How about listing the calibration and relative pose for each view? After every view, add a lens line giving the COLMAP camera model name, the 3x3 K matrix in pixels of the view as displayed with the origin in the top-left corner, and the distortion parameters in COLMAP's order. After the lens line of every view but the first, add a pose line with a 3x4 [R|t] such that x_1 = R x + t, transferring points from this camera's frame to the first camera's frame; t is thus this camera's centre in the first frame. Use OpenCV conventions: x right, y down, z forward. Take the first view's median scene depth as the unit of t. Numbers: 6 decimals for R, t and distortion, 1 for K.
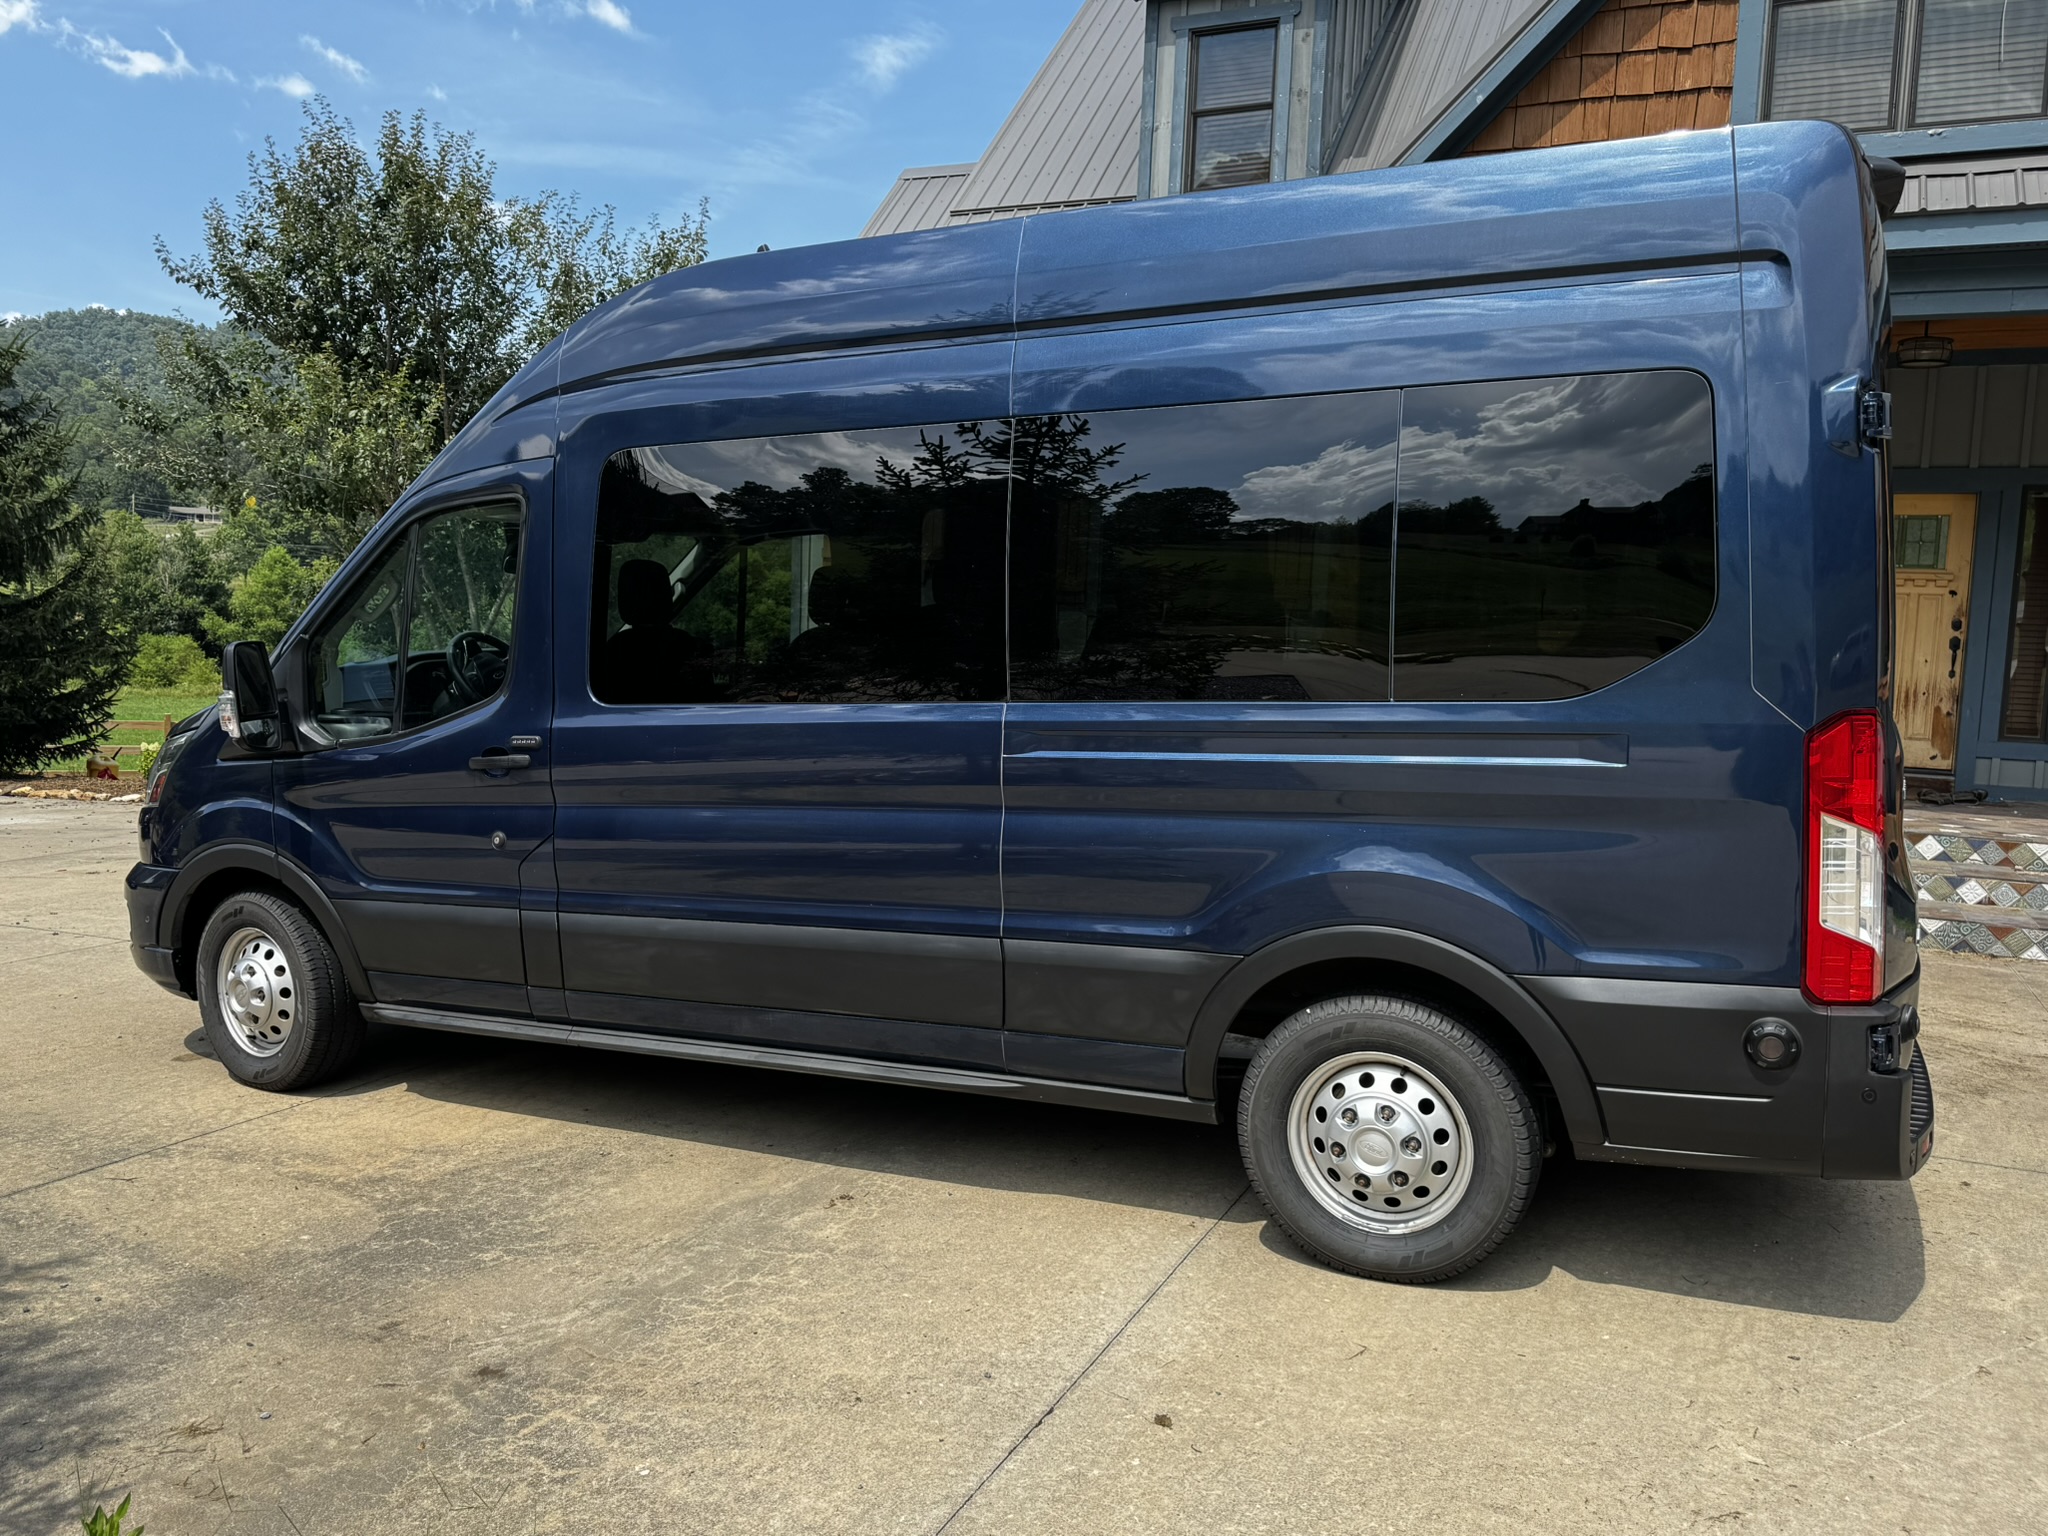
lens RADIAL K [[1613.7, 0, 1023.4], [0, 1613.7, 769.2], [0, 0, 1]] dist [0.002143, -0.001888]
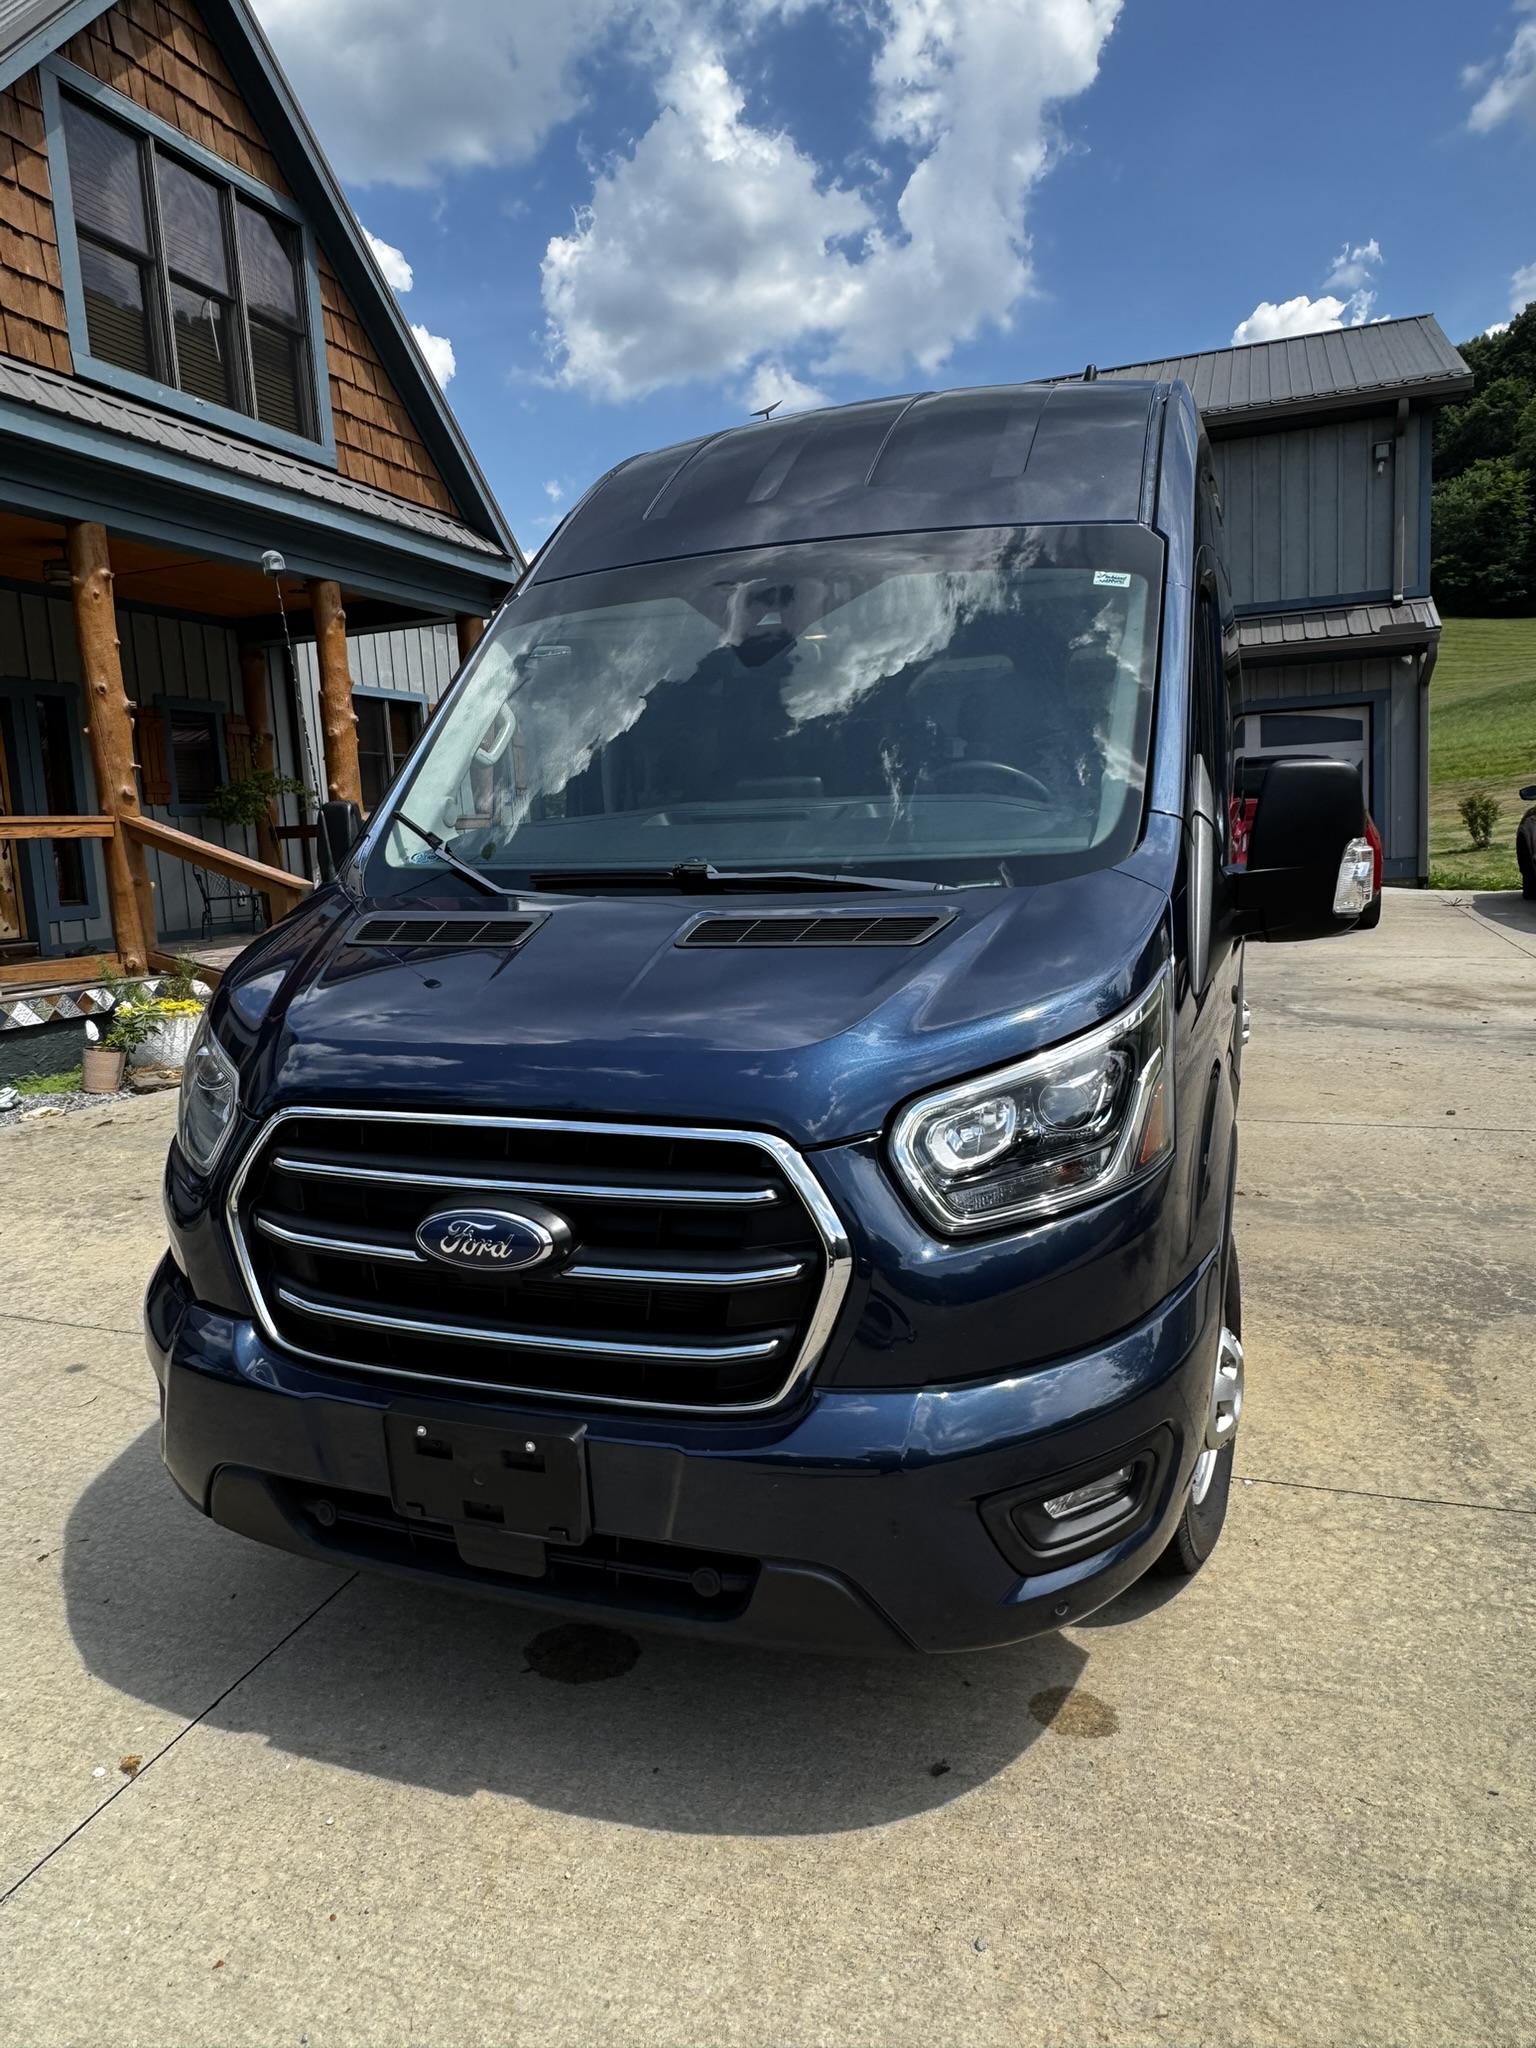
lens RADIAL K [[1302.2, 0, 764.8], [0, 1302.2, 1016.6], [0, 0, 1]] dist [-0.008136, -0.000815]
pose [[-0.081280, -0.170141, 0.982062, -1.069152], [0.130588, 0.975010, 0.179728, -0.112071], [-0.988099, 0.142854, -0.057031, 1.390734]]
